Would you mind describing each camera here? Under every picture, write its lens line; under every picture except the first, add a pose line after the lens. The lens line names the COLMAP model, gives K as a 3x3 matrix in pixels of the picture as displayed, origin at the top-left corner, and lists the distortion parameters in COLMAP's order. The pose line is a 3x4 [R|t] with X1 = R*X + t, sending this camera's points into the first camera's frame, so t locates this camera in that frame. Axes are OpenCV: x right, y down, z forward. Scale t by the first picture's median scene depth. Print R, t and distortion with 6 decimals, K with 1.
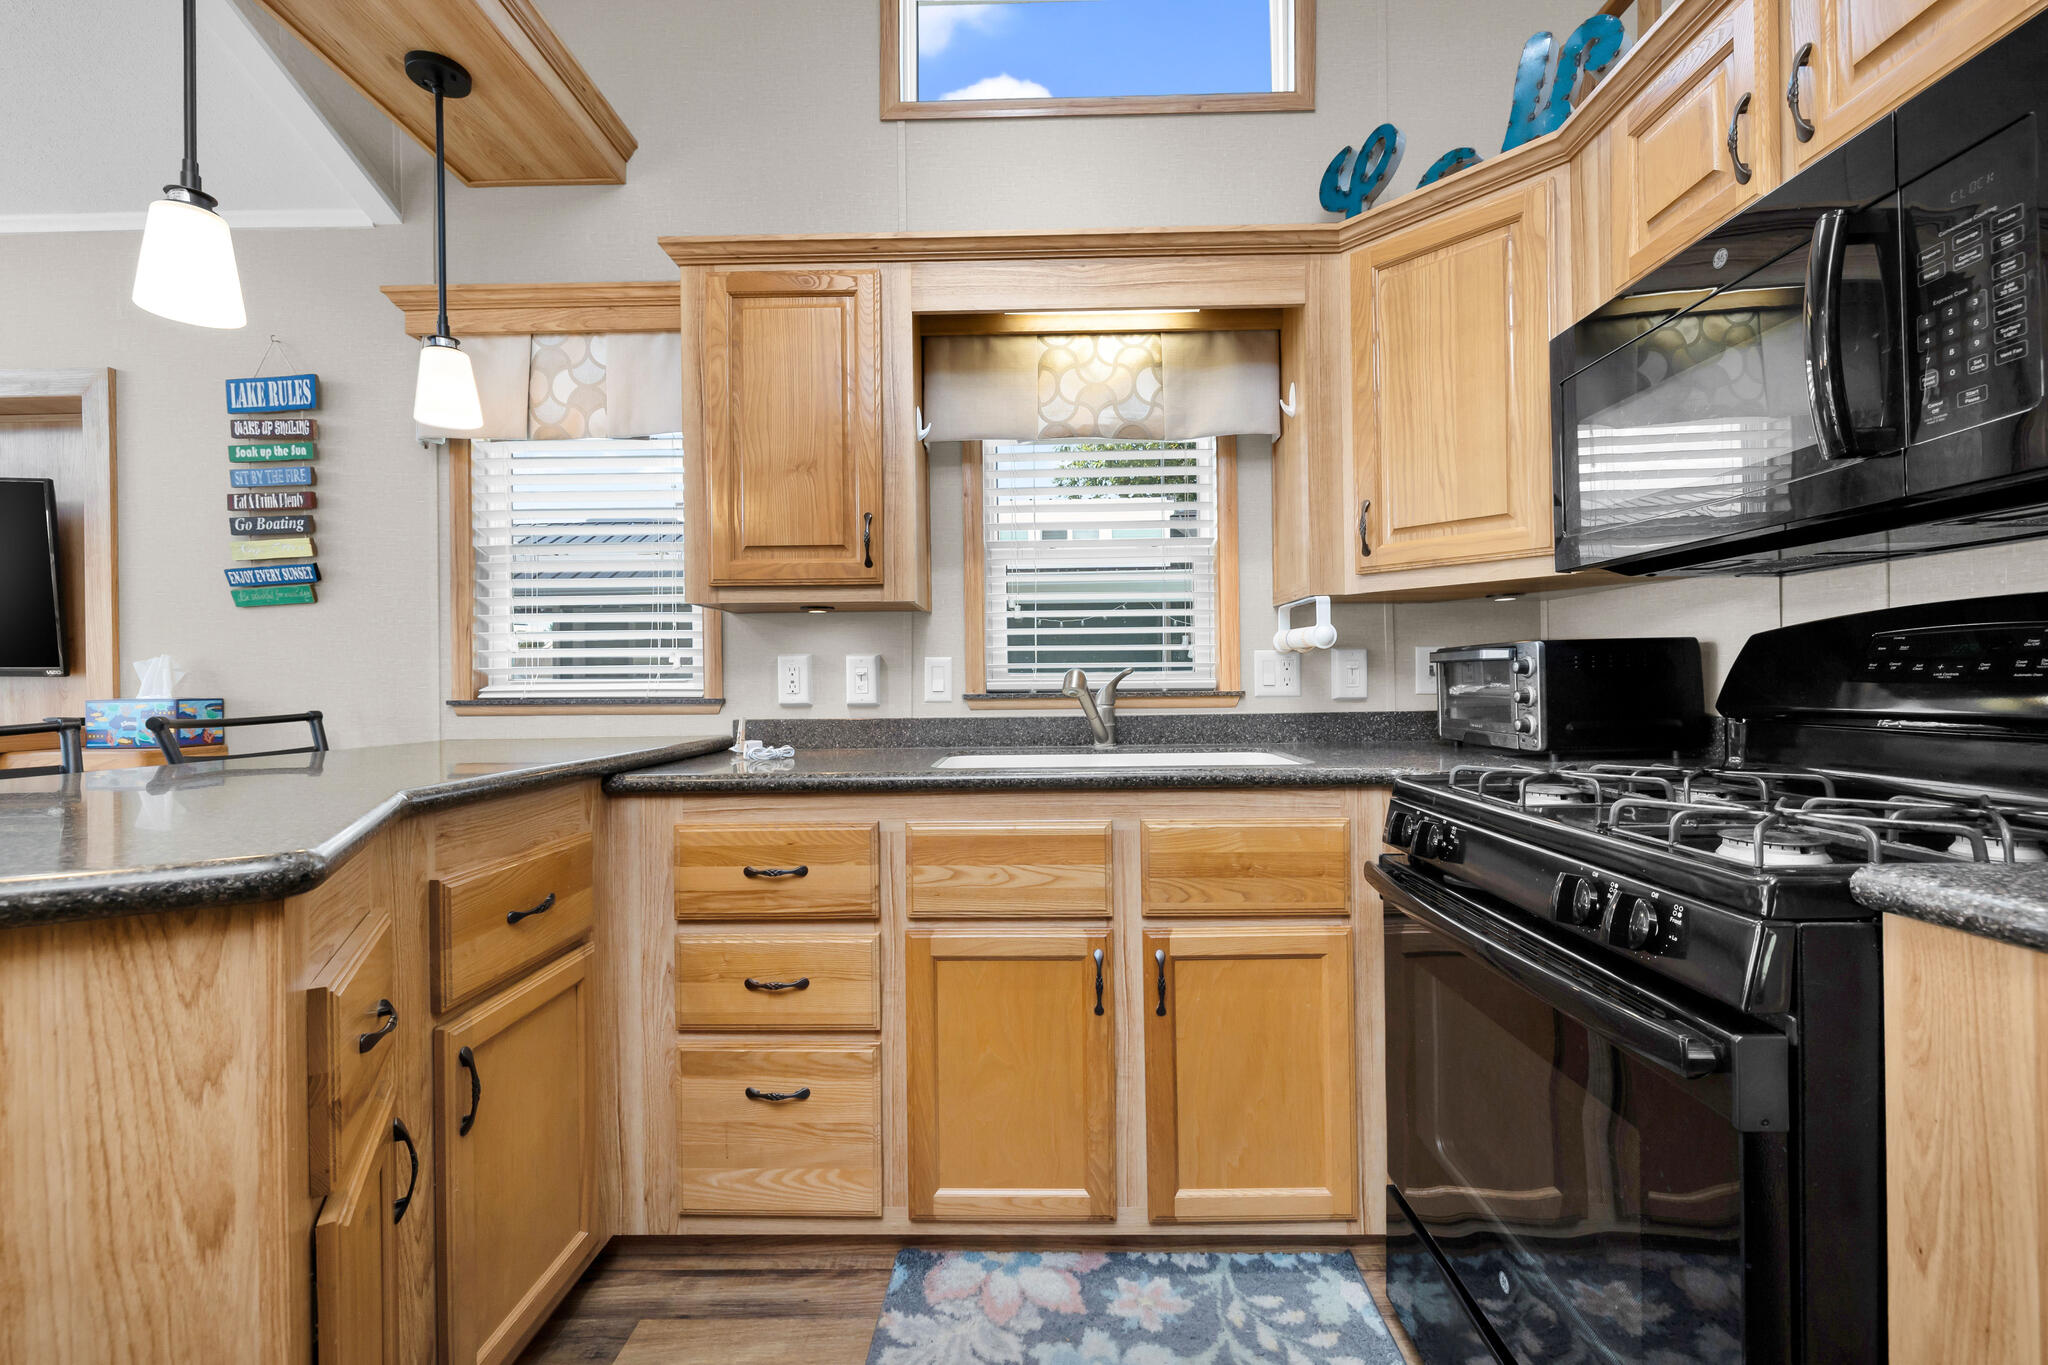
lens RADIAL K [[854.9, 0, 1027.9], [0, 854.9, 679.3], [0, 0, 1]] dist [0.001333, -0.000660]
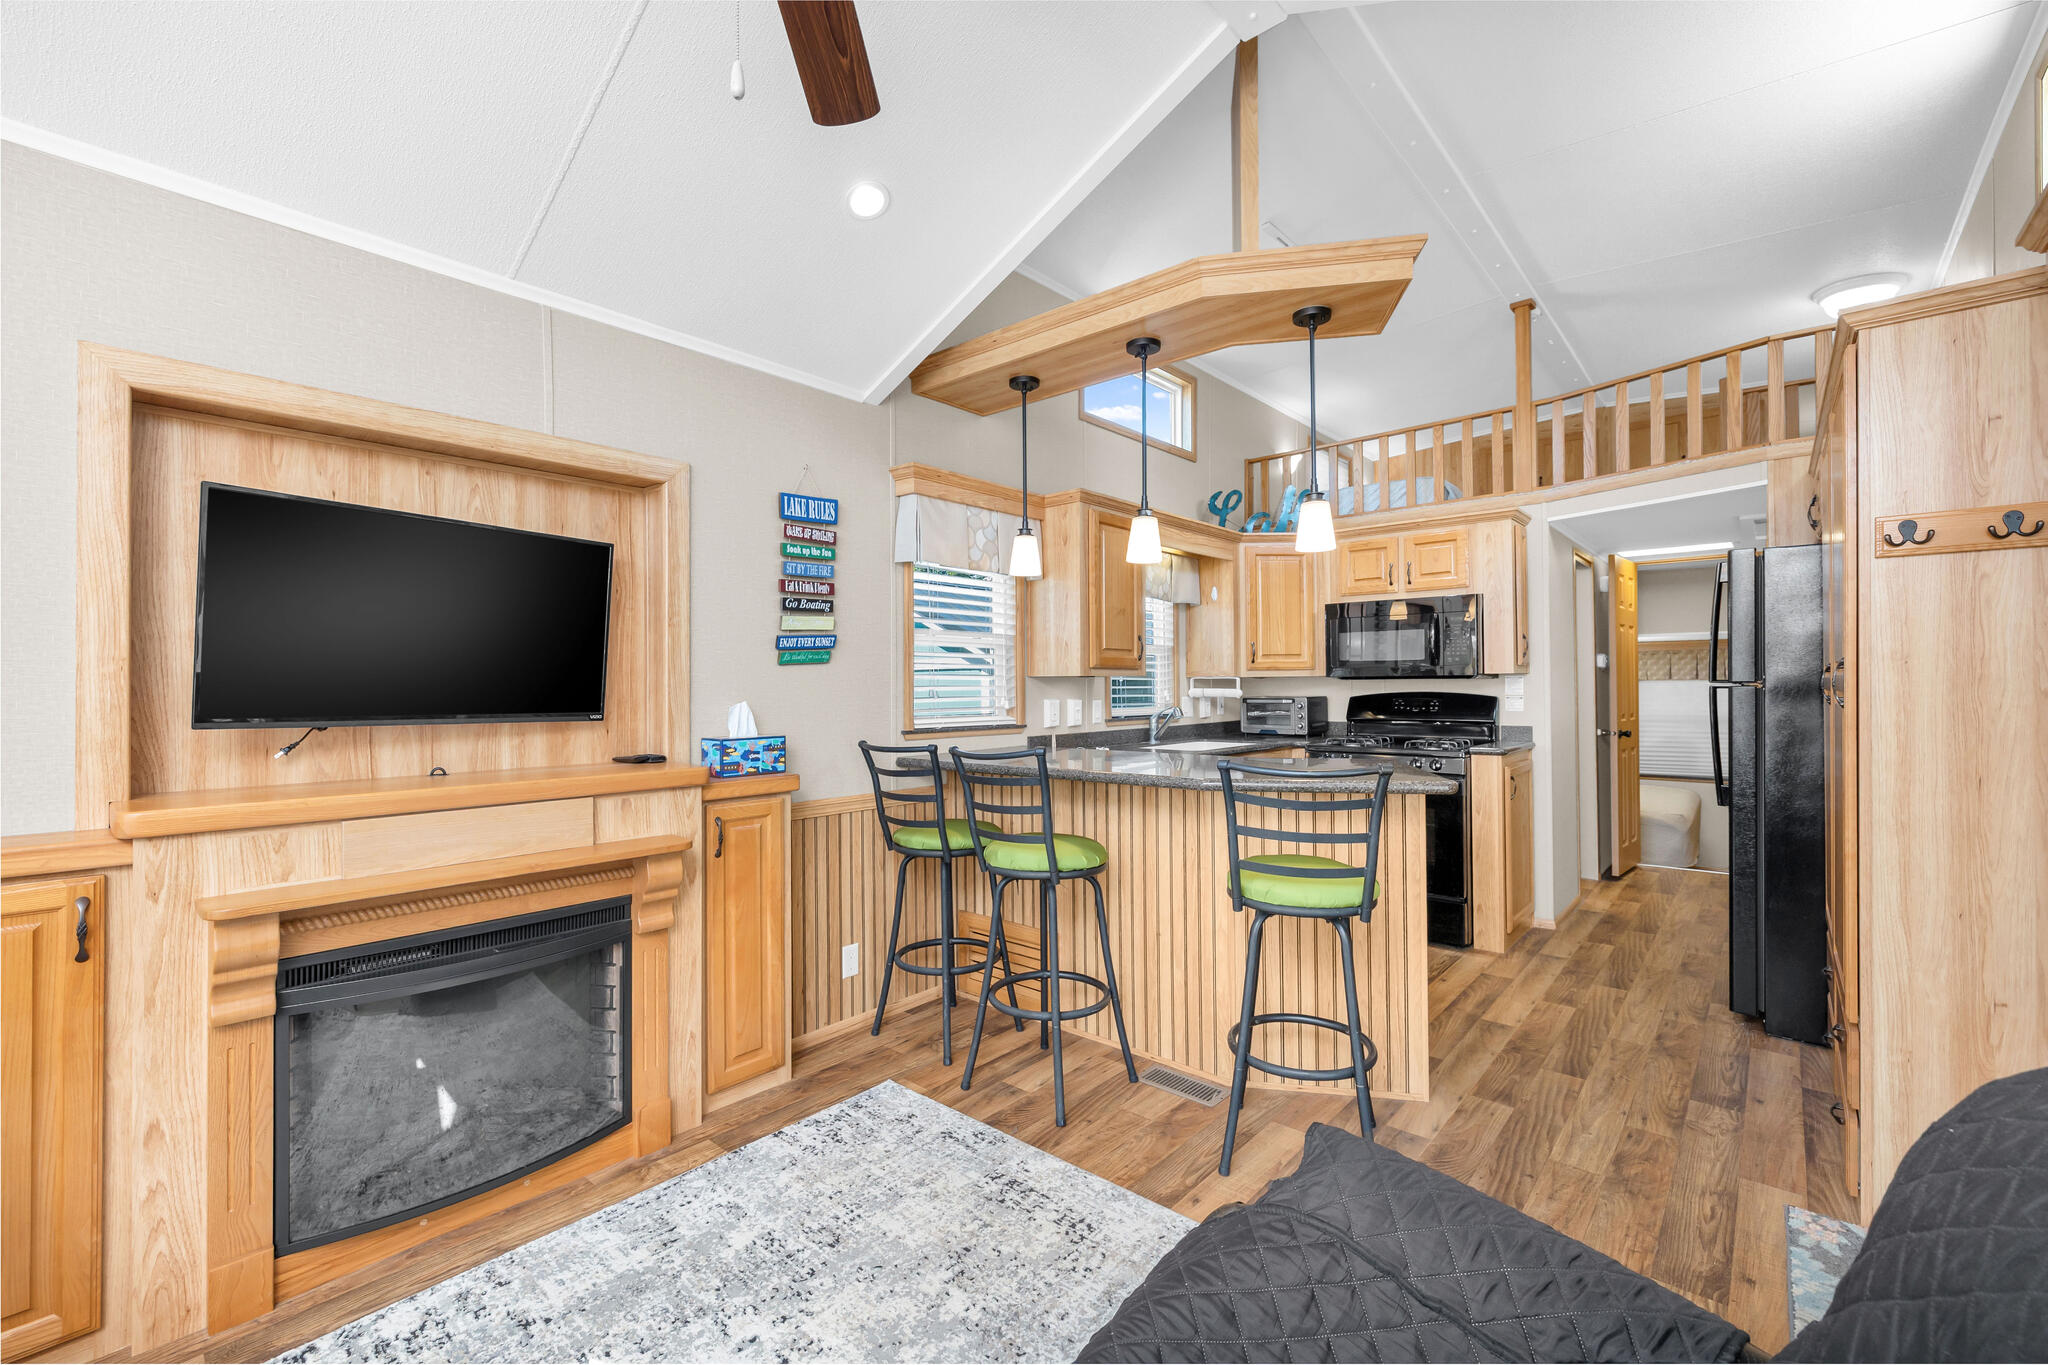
lens RADIAL K [[854.9, 0, 1027.9], [0, 854.9, 679.3], [0, 0, 1]] dist [0.001333, -0.000660]
pose [[0.646593, 0.014480, 0.762697, -1.696116], [-0.001515, 0.999842, -0.017698, -0.039751], [-0.762833, 0.010288, 0.646513, -0.138534]]
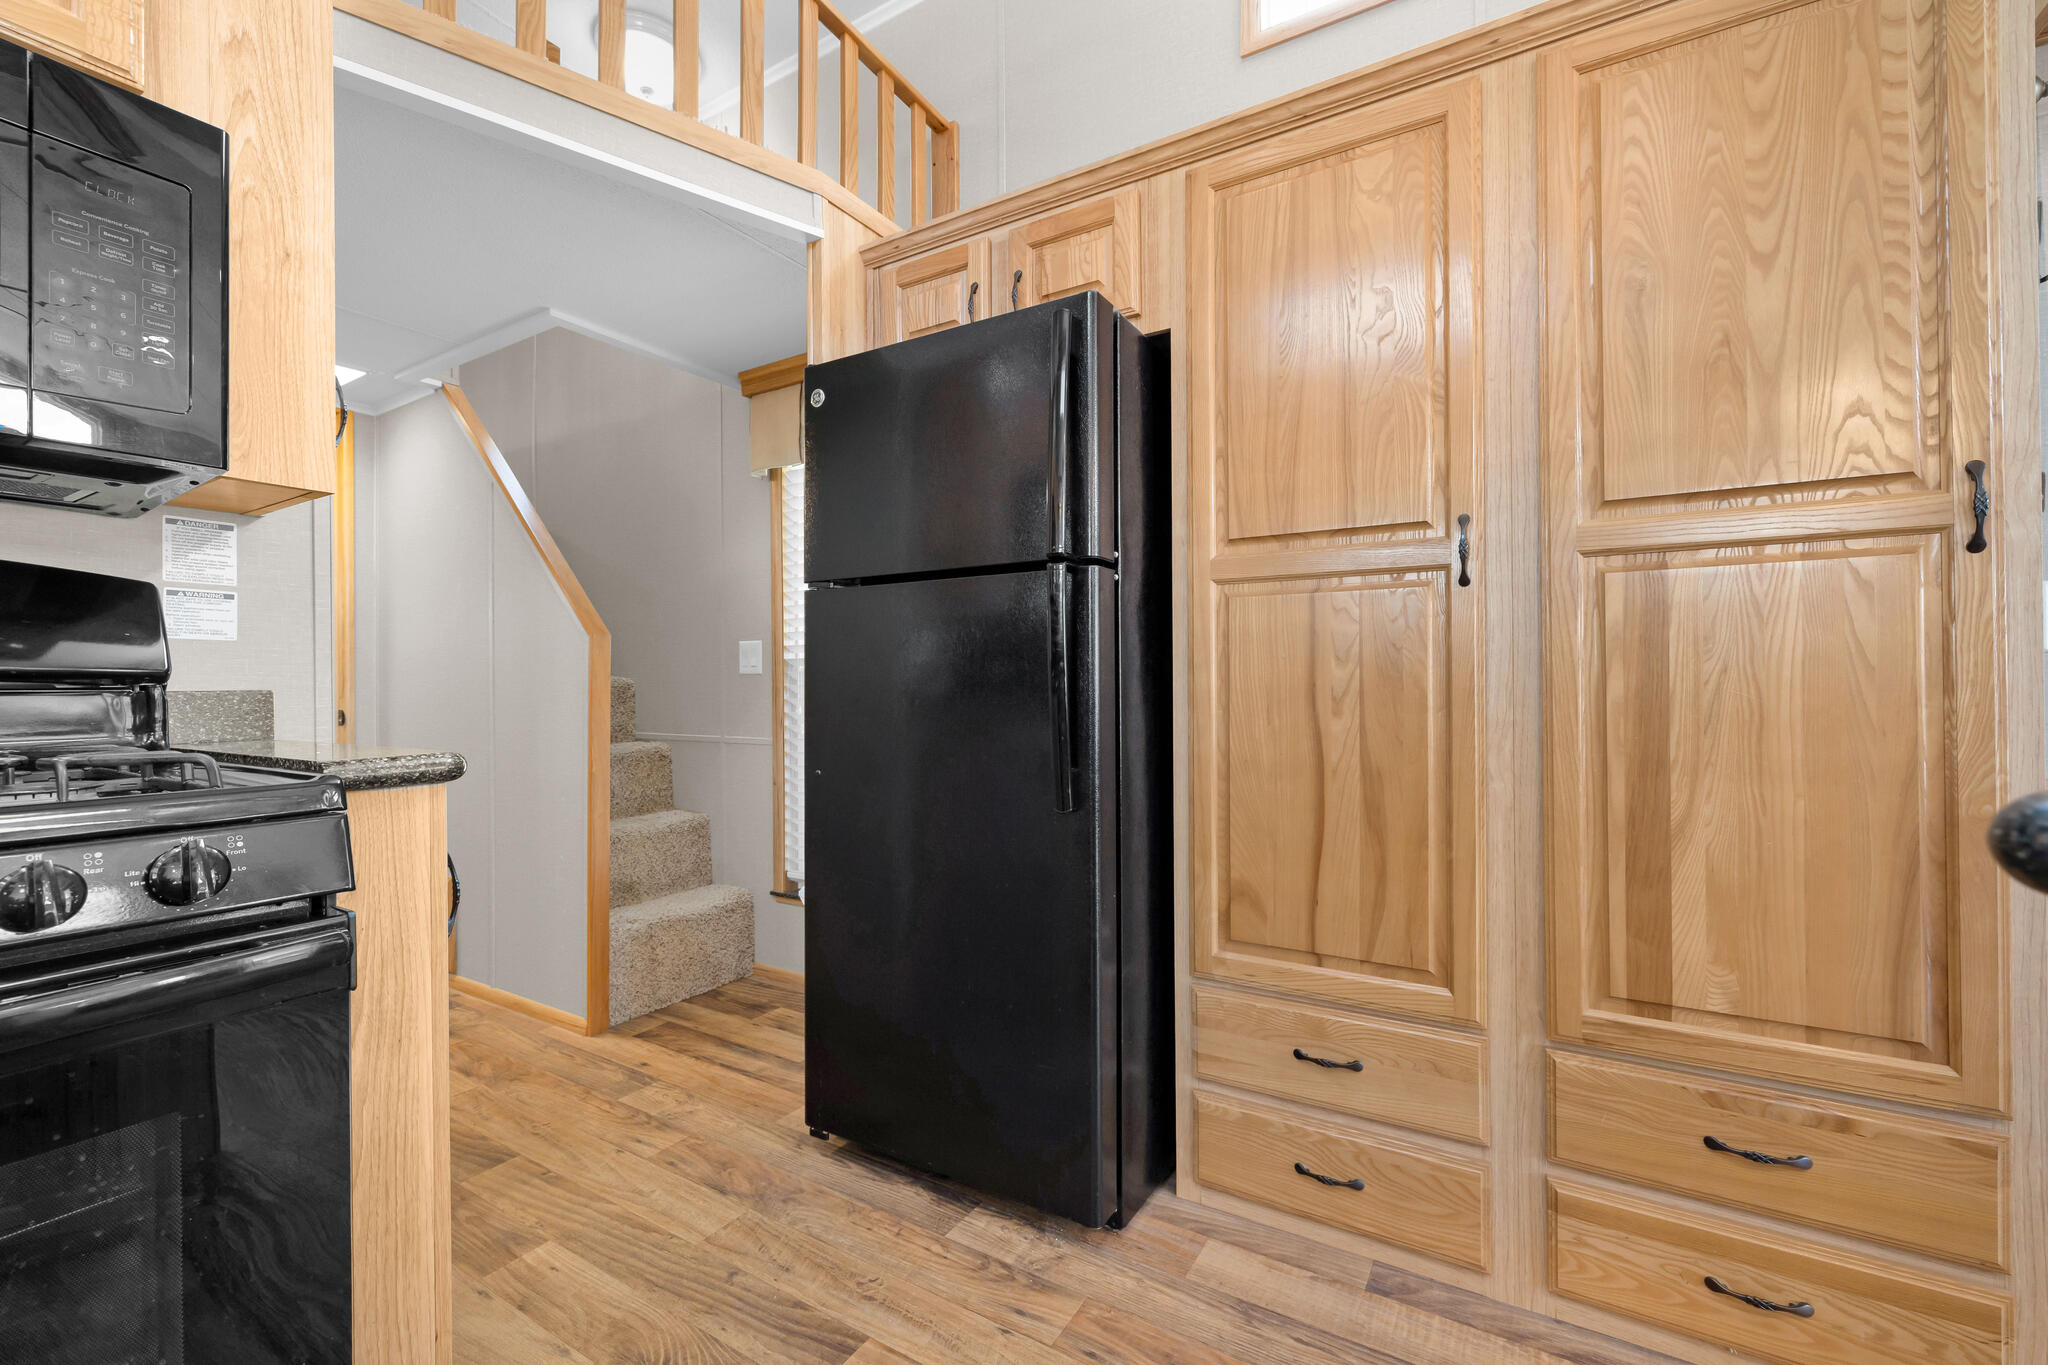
lens RADIAL K [[854.9, 0, 1027.9], [0, 854.9, 679.3], [0, 0, 1]] dist [0.001333, -0.000660]
pose [[-0.861699, 0.022972, 0.506899, -0.193774], [0.019625, 0.999736, -0.011945, 0.043115], [-0.507040, -0.000345, -0.861923, 0.510627]]
